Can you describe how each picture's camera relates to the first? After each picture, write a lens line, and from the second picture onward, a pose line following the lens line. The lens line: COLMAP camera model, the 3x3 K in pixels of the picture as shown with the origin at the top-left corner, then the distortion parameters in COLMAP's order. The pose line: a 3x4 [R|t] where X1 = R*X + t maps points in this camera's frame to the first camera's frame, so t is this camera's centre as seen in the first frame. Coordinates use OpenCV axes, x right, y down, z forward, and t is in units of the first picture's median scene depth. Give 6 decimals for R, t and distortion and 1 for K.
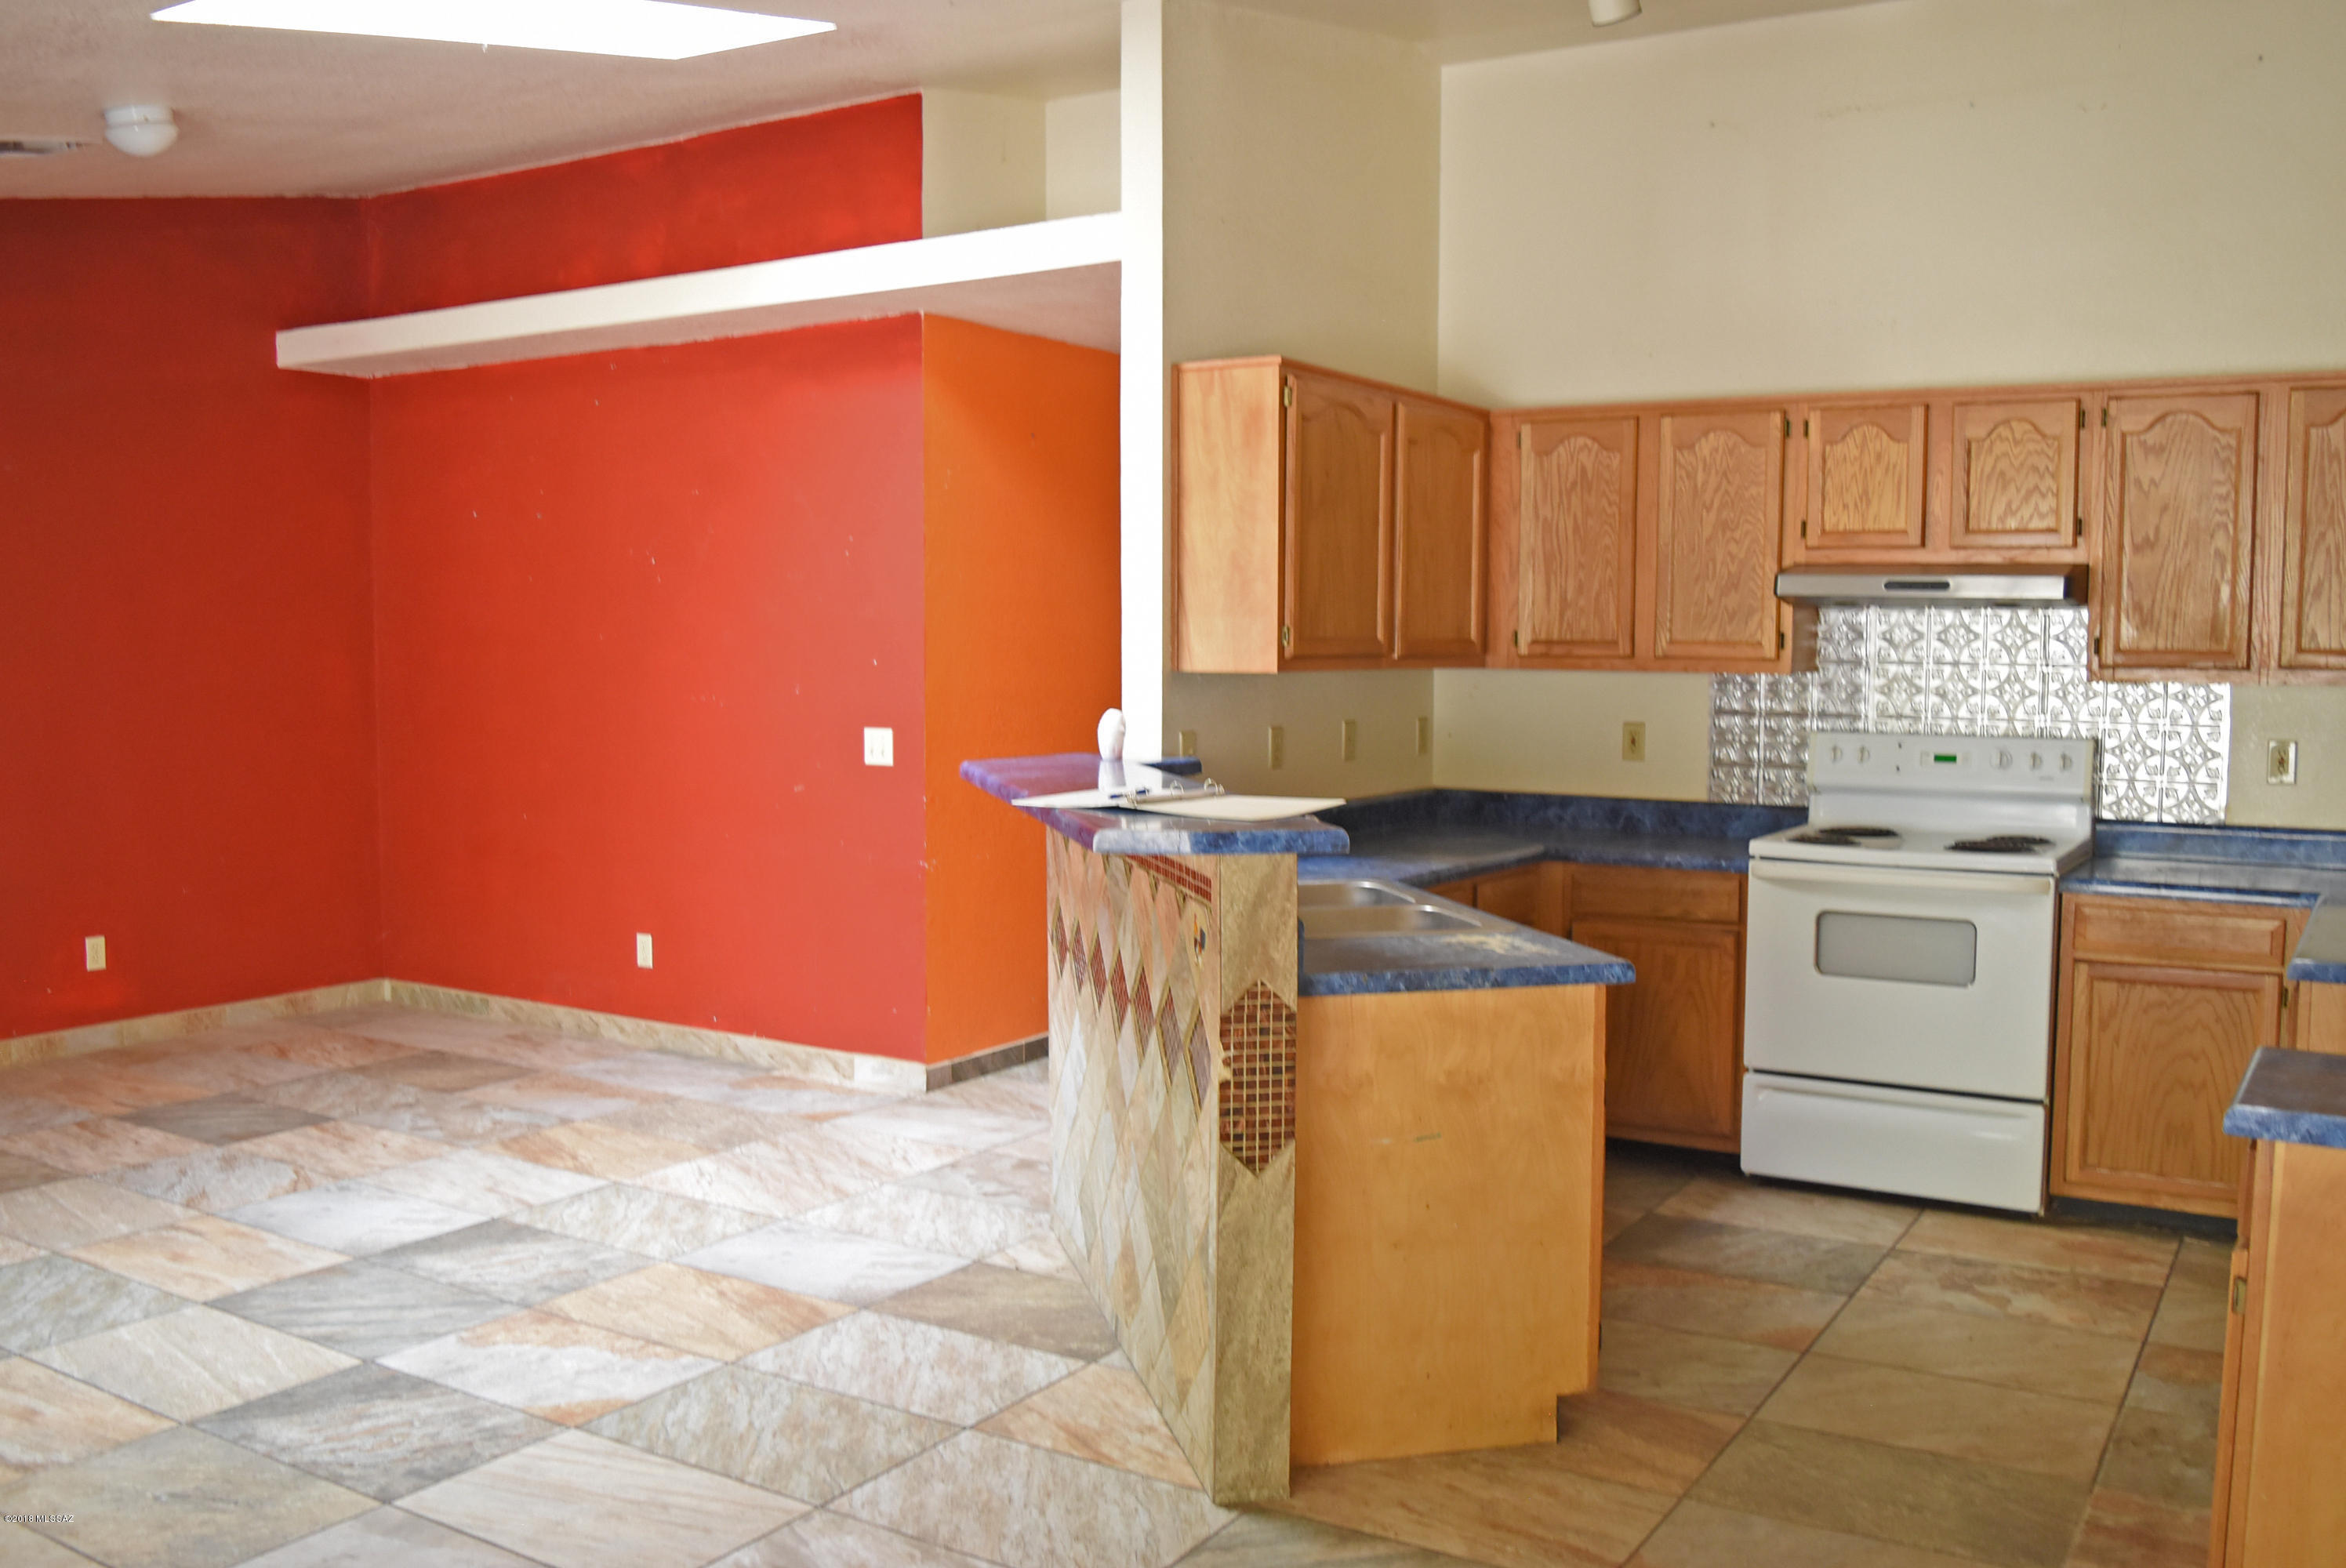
lens RADIAL K [[1974.2, 0, 1171.8], [0, 1974.2, 785.8], [0, 0, 1]] dist [-0.075426, -0.007240]
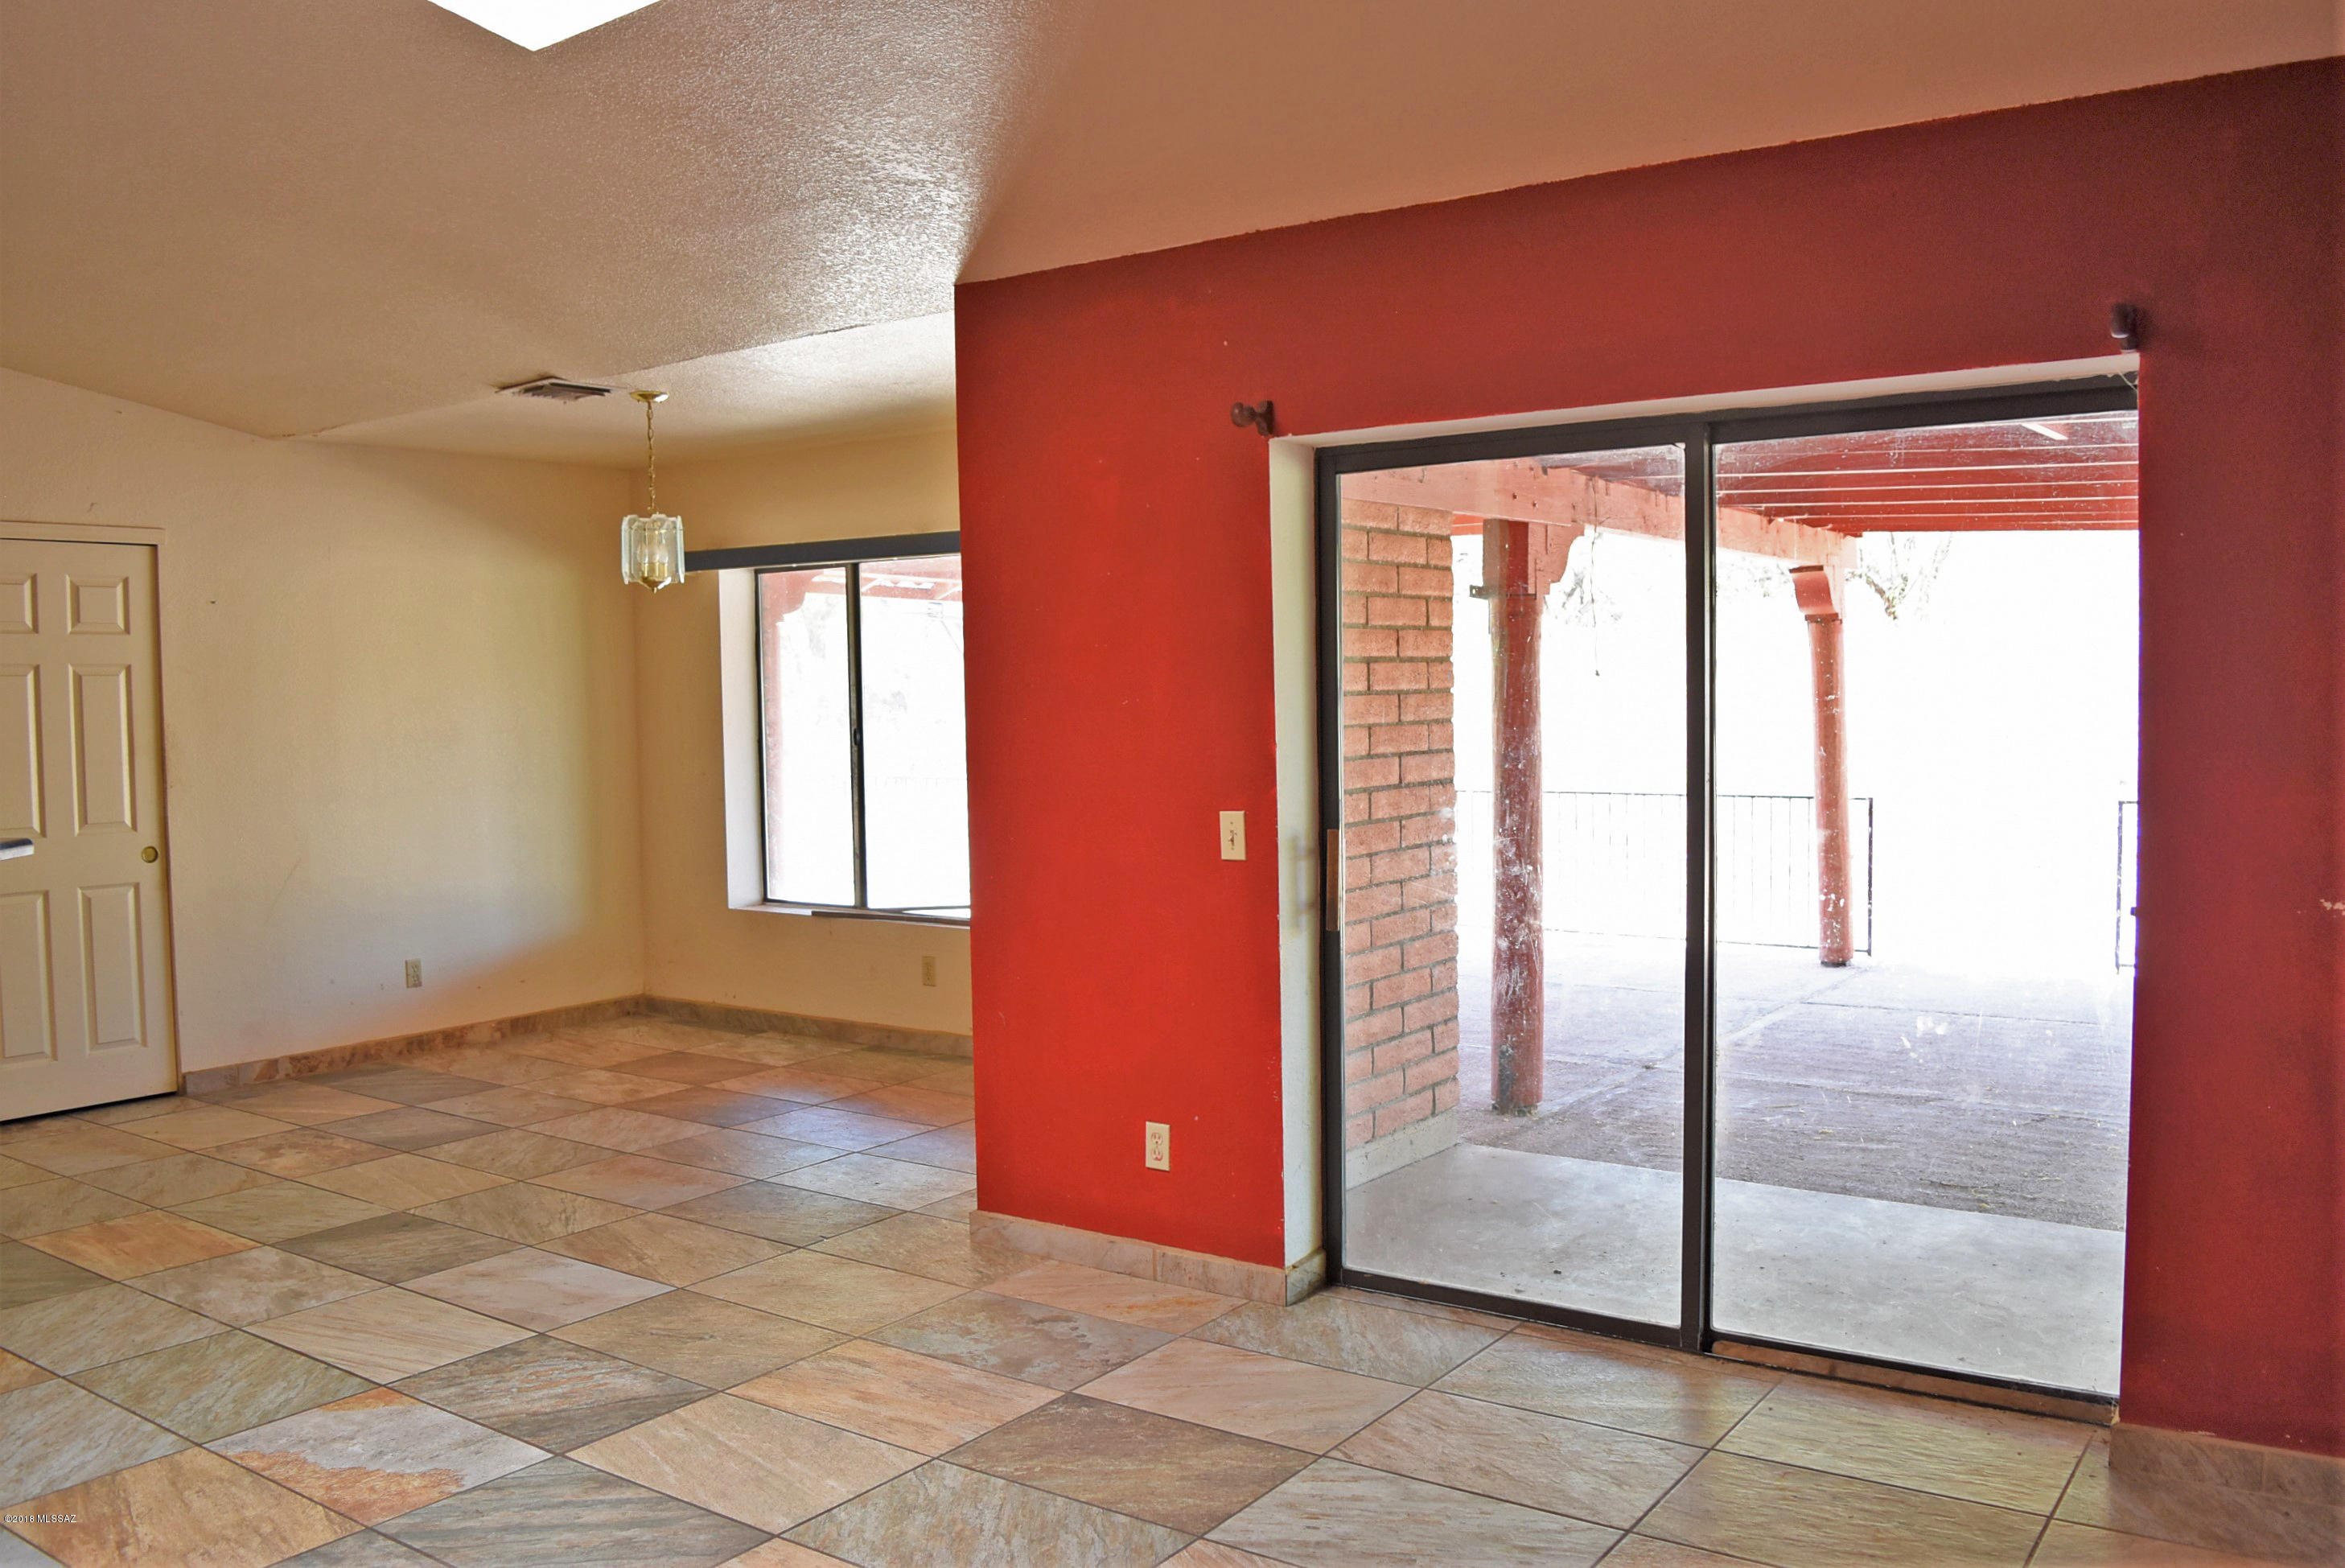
lens RADIAL K [[1879.6, 0, 1171.3], [0, 1879.6, 787.1], [0, 0, 1]] dist [-0.013175, -0.007818]
pose [[-0.998131, 0.018147, 0.058361, -0.830988], [0.025630, 0.991163, 0.130153, -0.157193], [-0.055483, 0.131405, -0.989775, 1.984405]]
